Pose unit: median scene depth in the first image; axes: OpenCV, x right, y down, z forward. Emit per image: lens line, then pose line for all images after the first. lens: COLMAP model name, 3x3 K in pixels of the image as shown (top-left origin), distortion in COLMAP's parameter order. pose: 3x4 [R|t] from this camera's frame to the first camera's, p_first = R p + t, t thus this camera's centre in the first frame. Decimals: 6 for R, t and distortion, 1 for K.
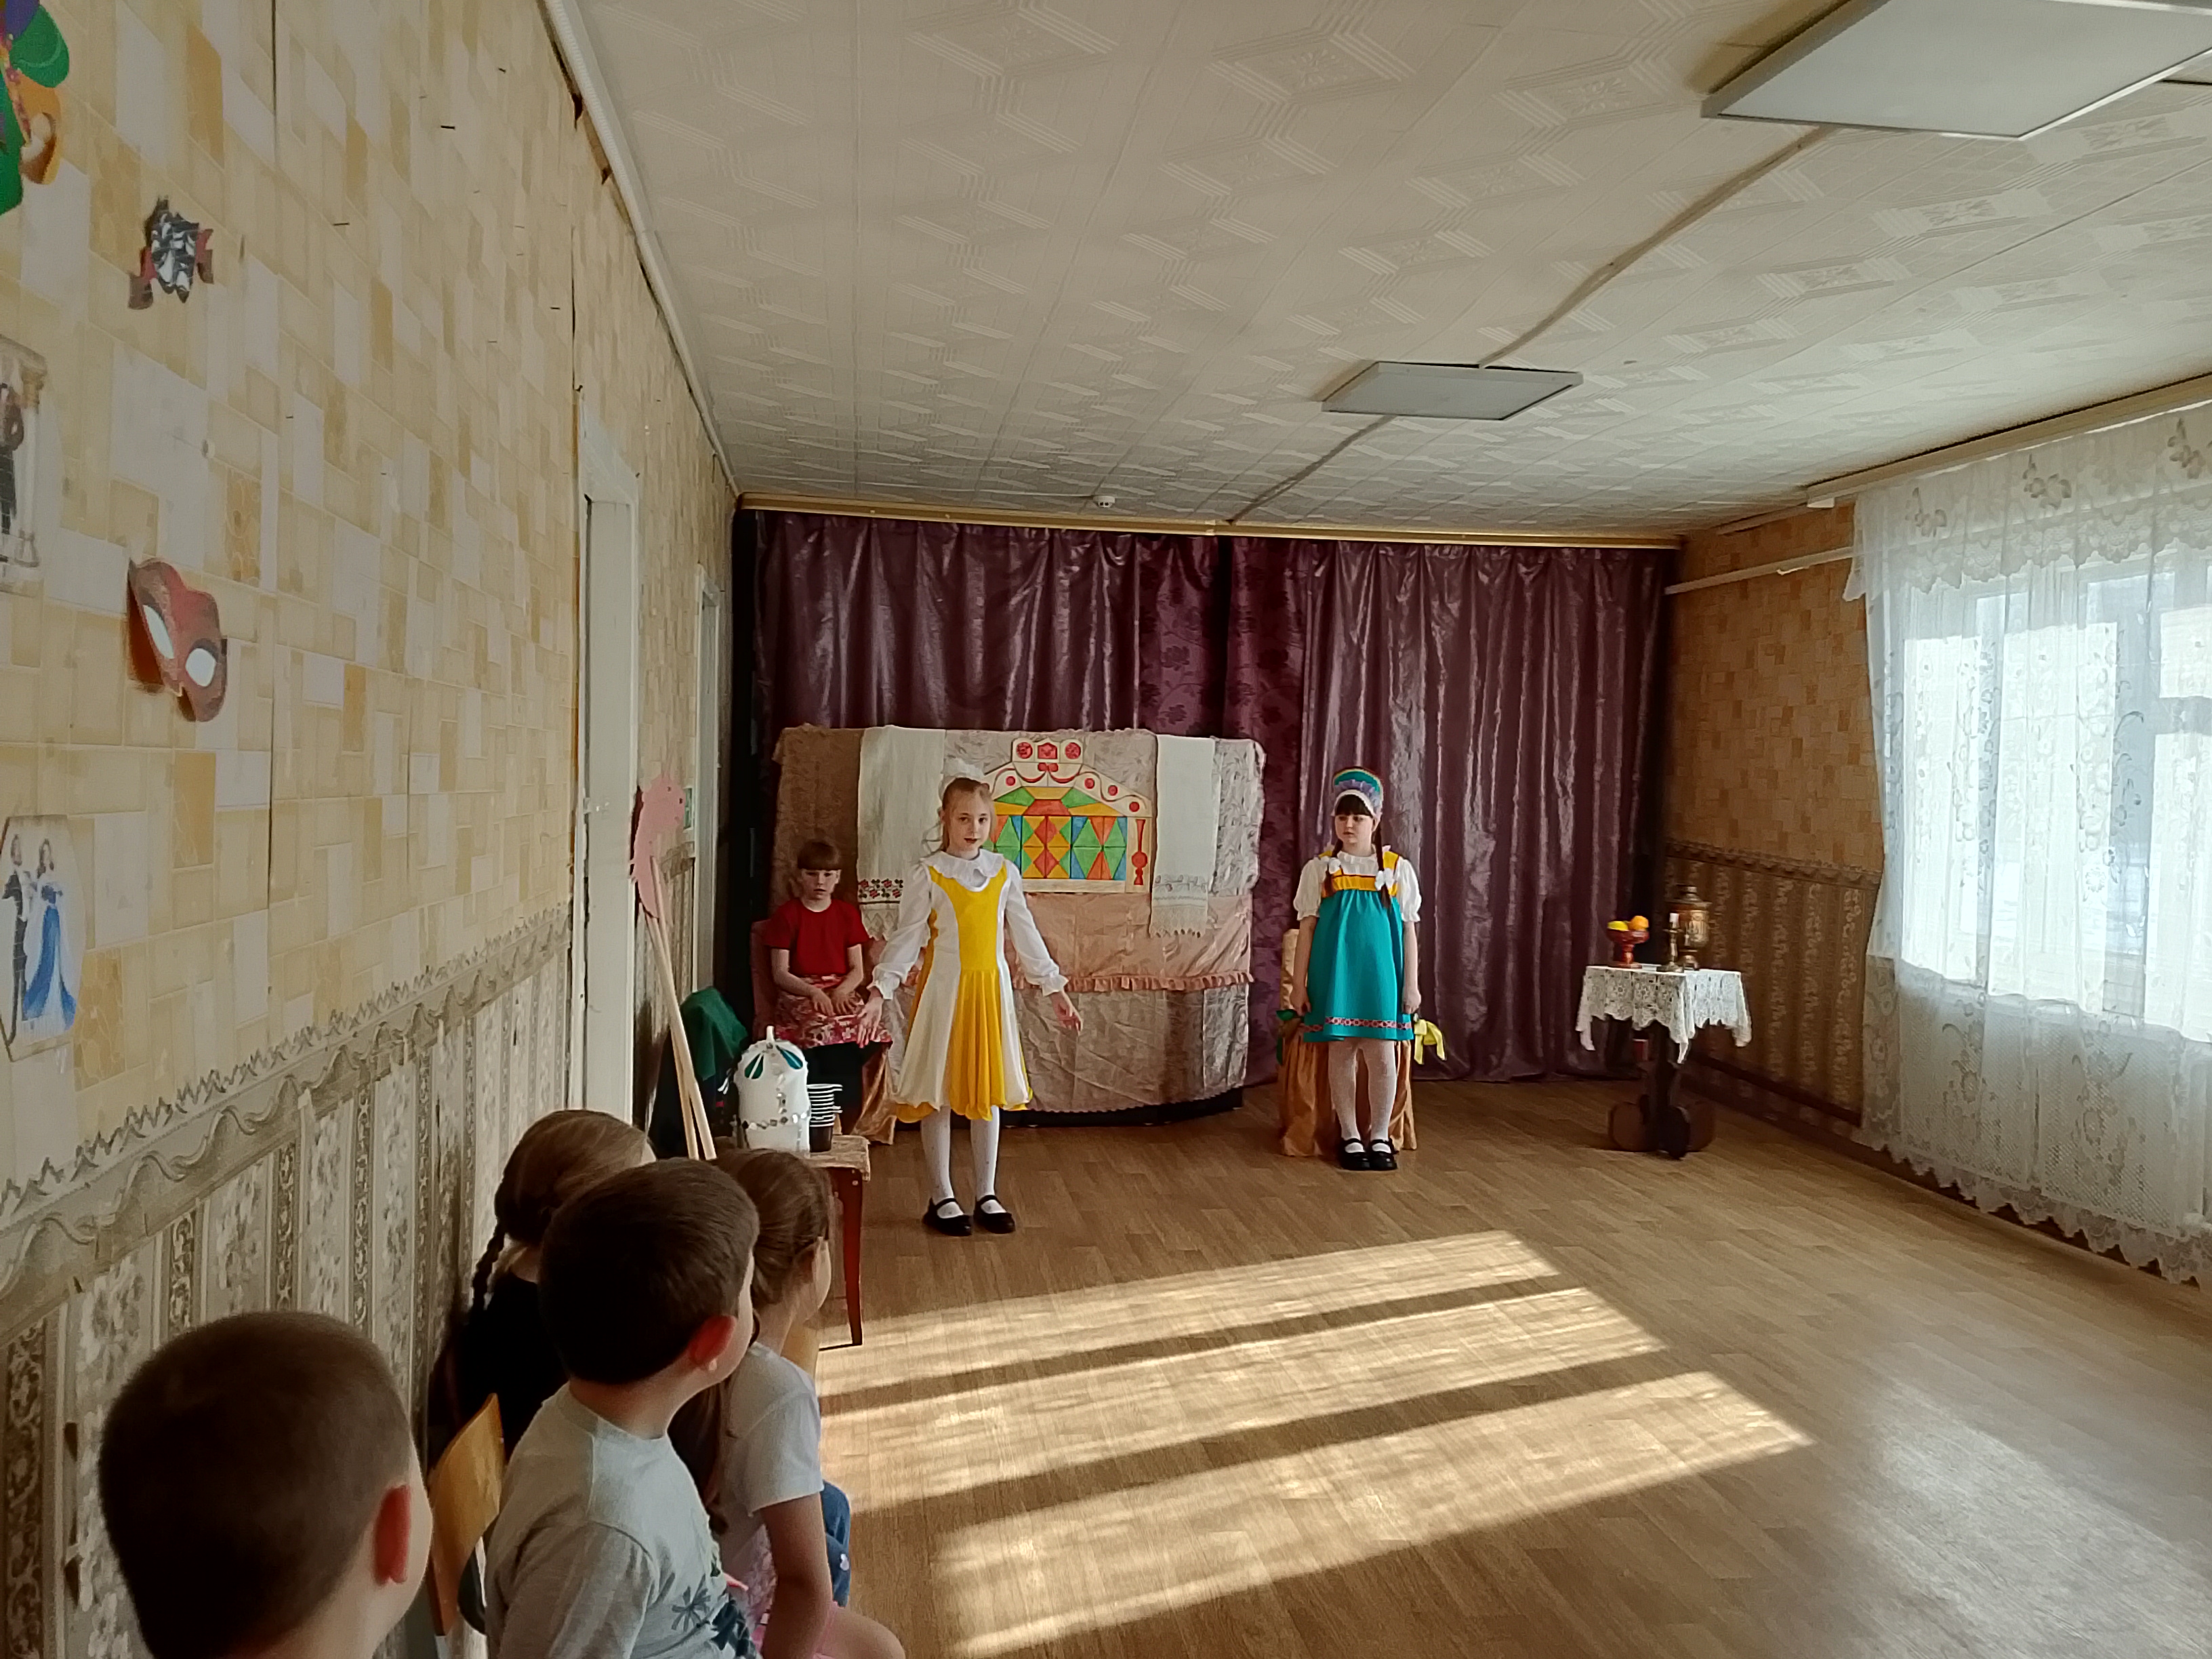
lens RADIAL K [[1804.0, 0, 1114.5], [0, 1804.0, 858.1], [0, 0, 1]] dist [0.103541, -0.174399]
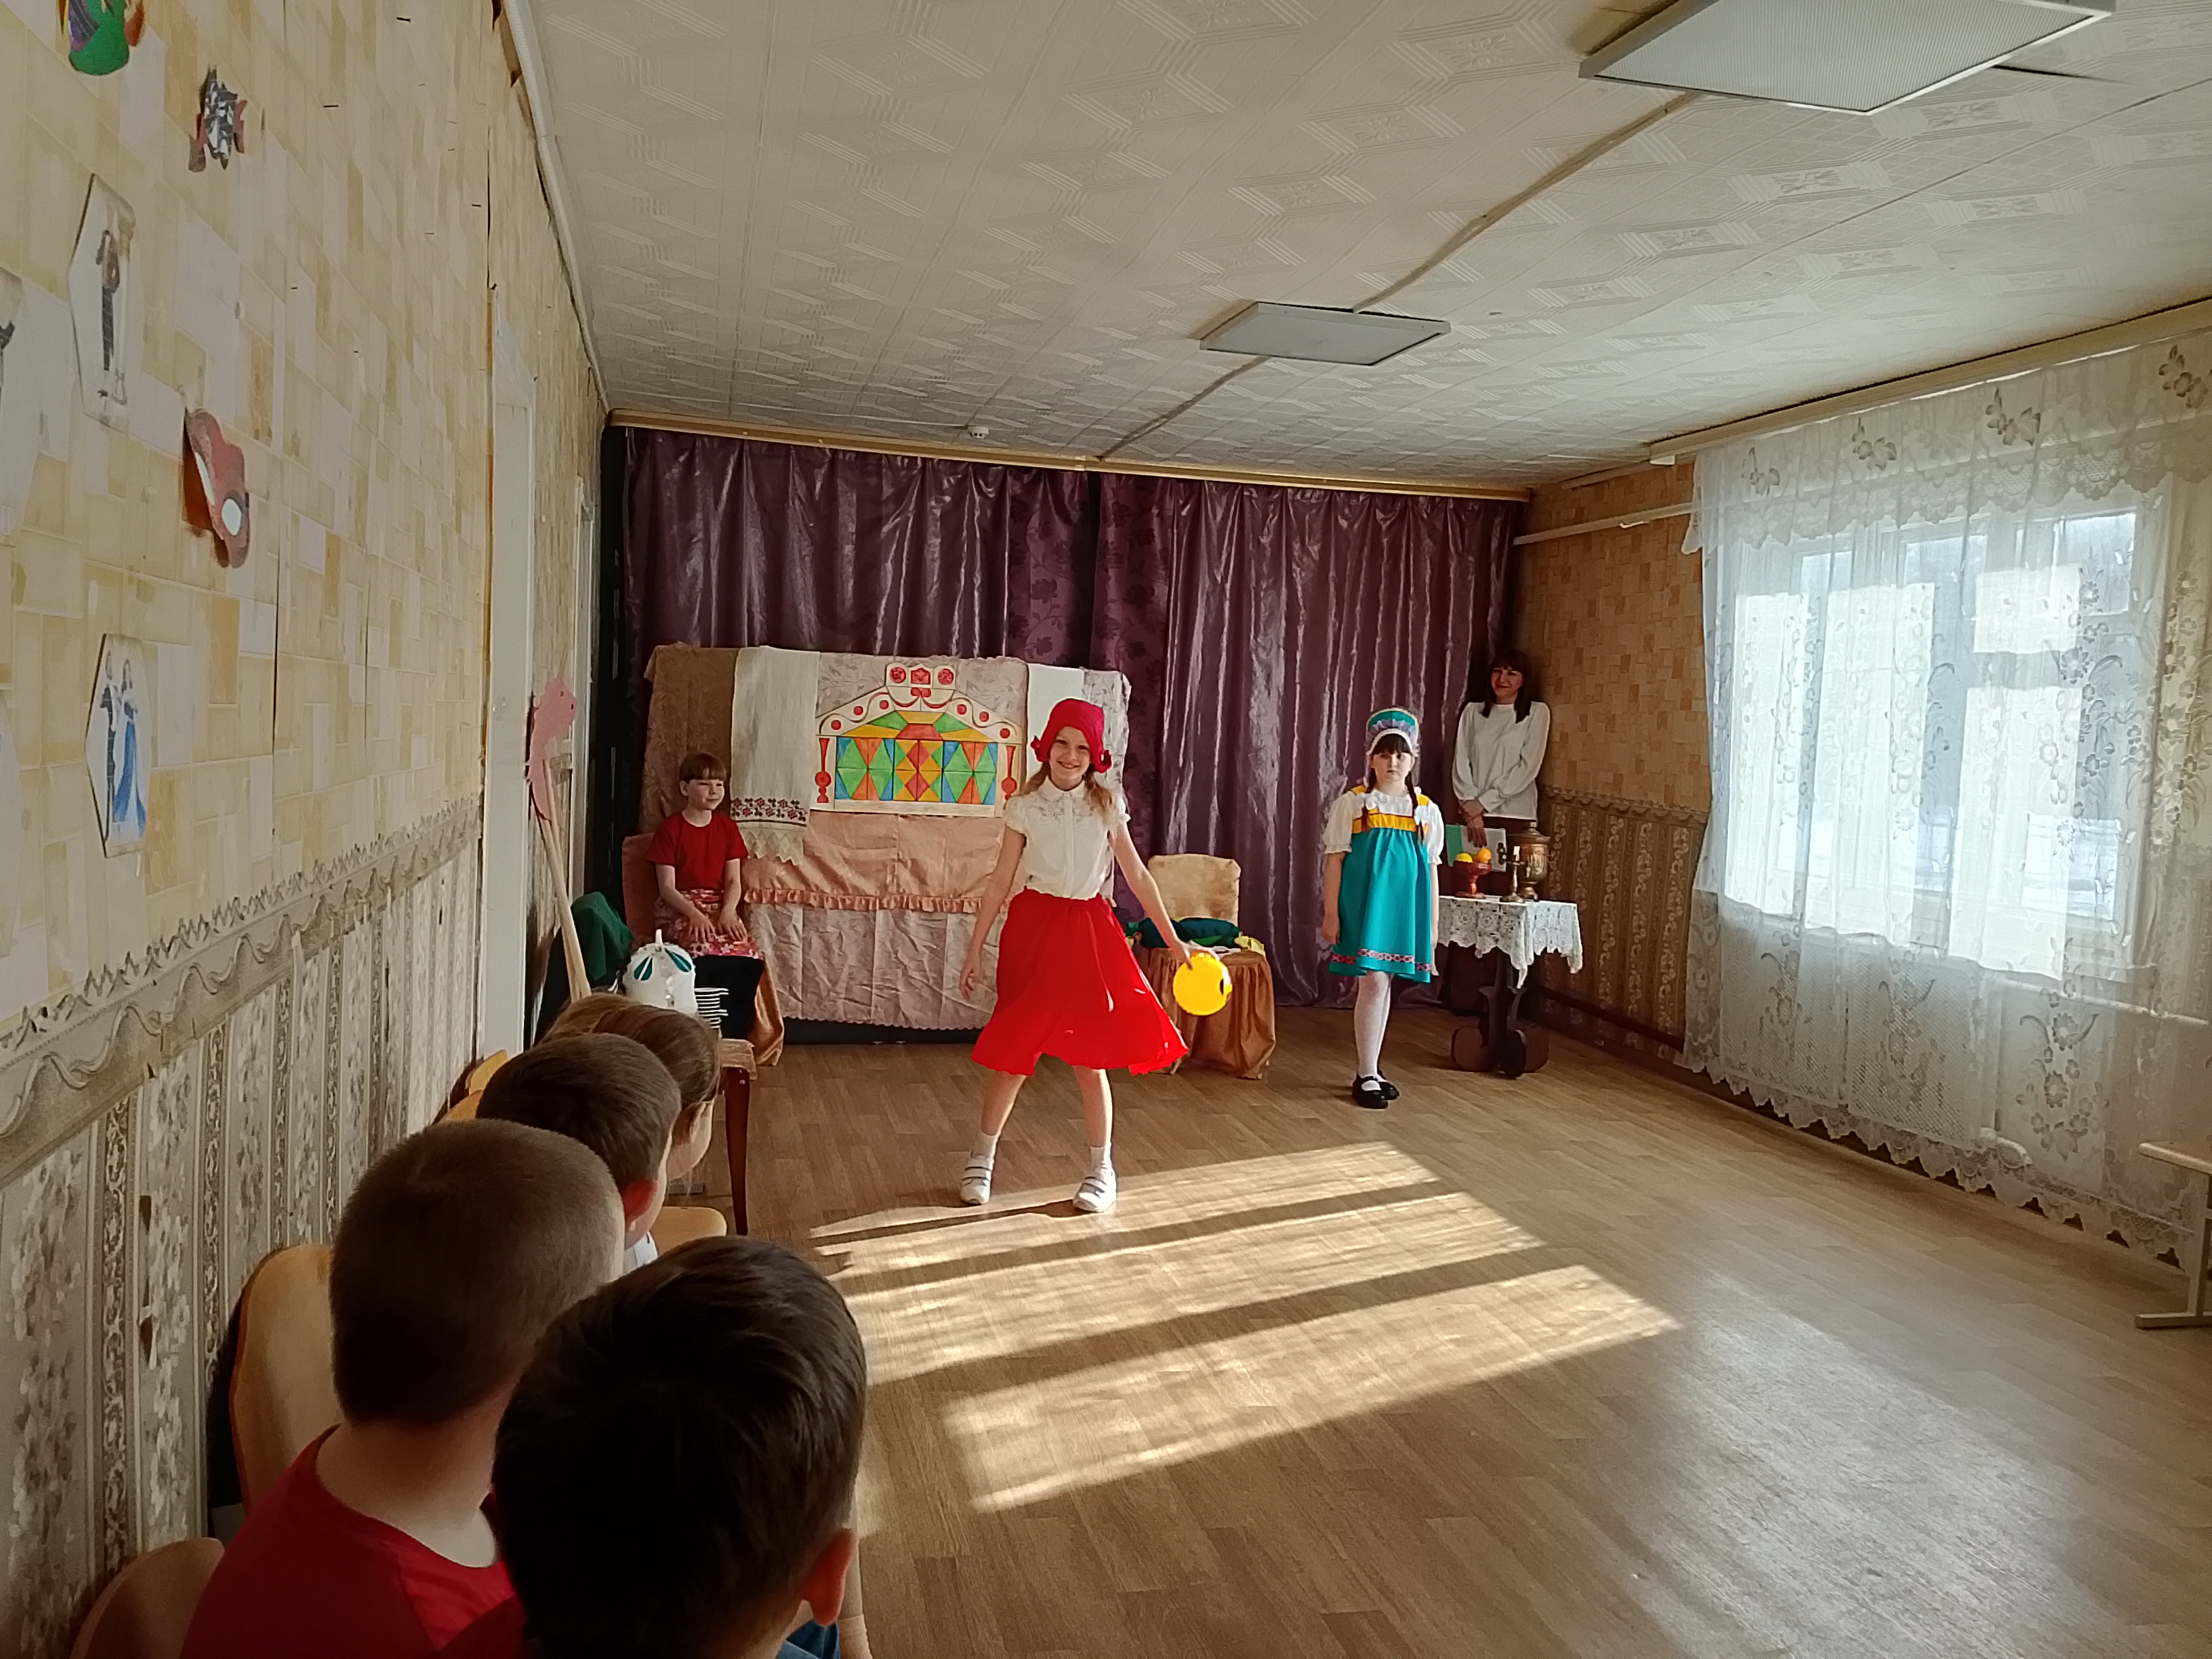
lens RADIAL K [[1792.7, 0, 1109.3], [0, 1792.7, 853.8], [0, 0, 1]] dist [0.107683, -0.177398]
pose [[0.996220, 0.018851, 0.084795, -0.015286], [-0.021284, 0.999385, 0.027879, 0.010167], [-0.084217, -0.029579, 0.996008, -0.020403]]
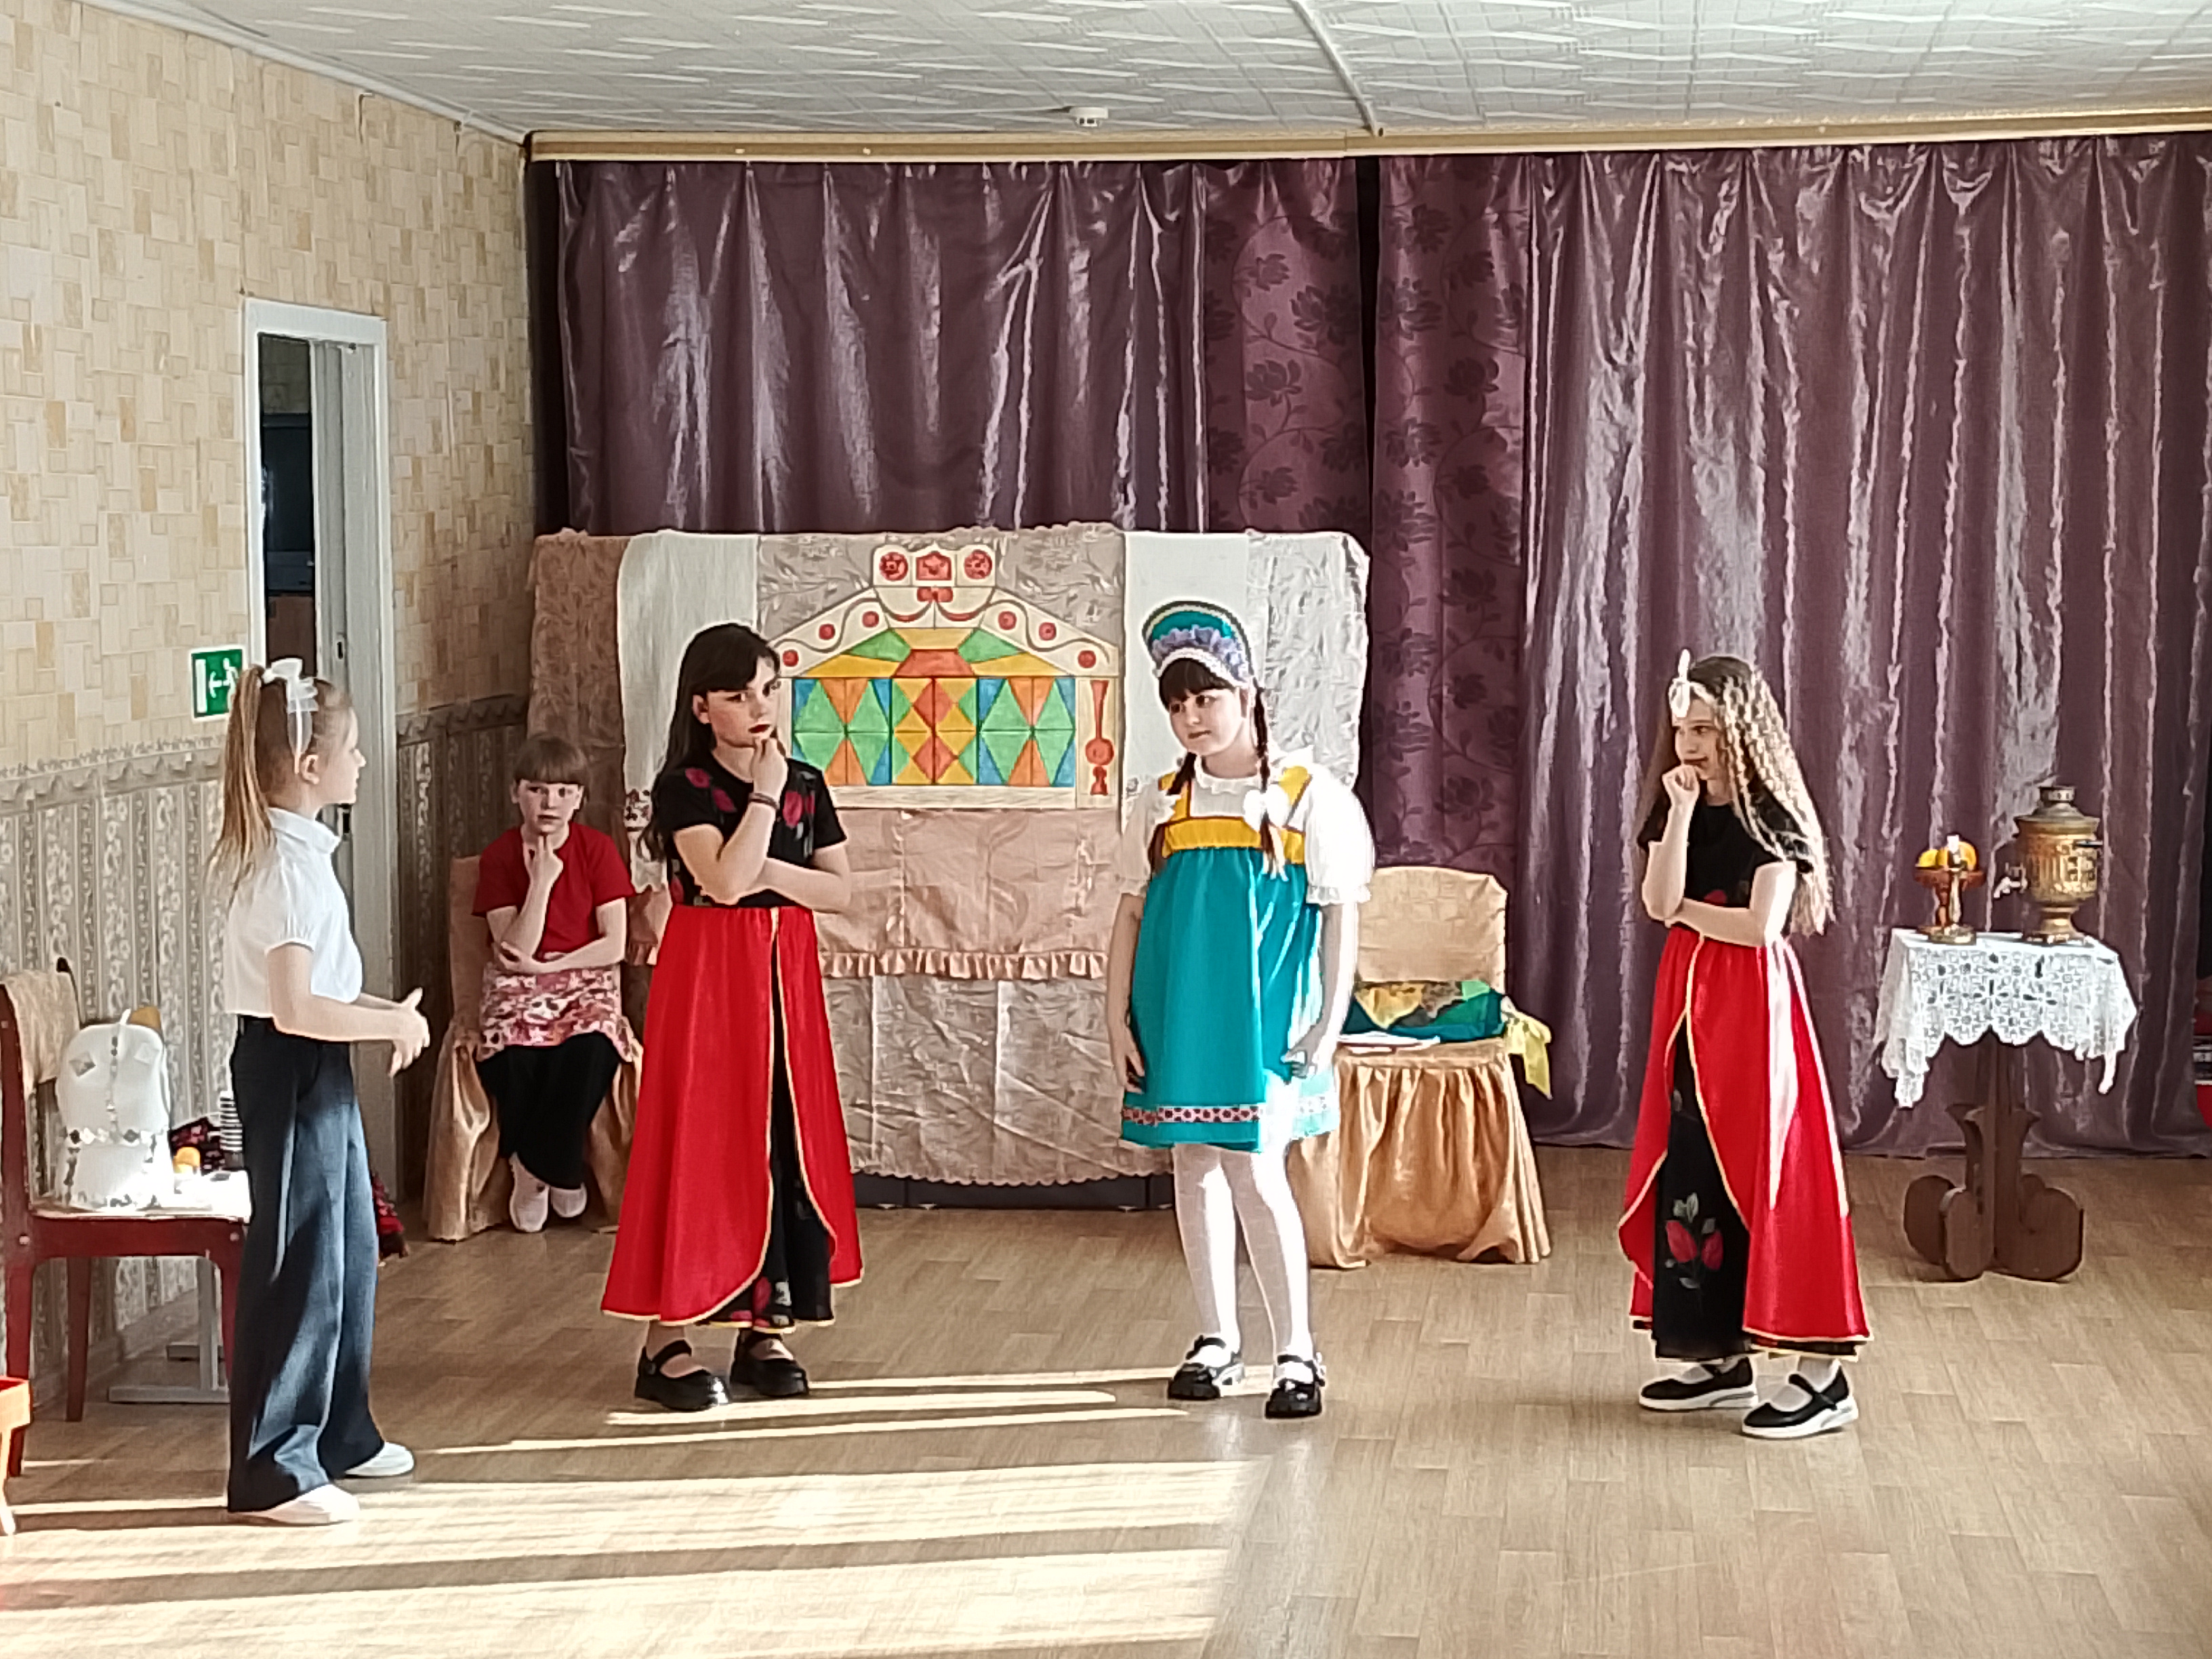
lens RADIAL K [[3905.8, 0, 1170.5], [0, 3905.8, 893.1], [0, 0, 1]] dist [-0.021558, 0.404377]
pose [[0.963779, -0.000741, -0.266703, 0.371845], [0.013770, 0.998801, 0.046985, -0.012271], [0.266348, -0.048955, 0.962633, -0.195586]]
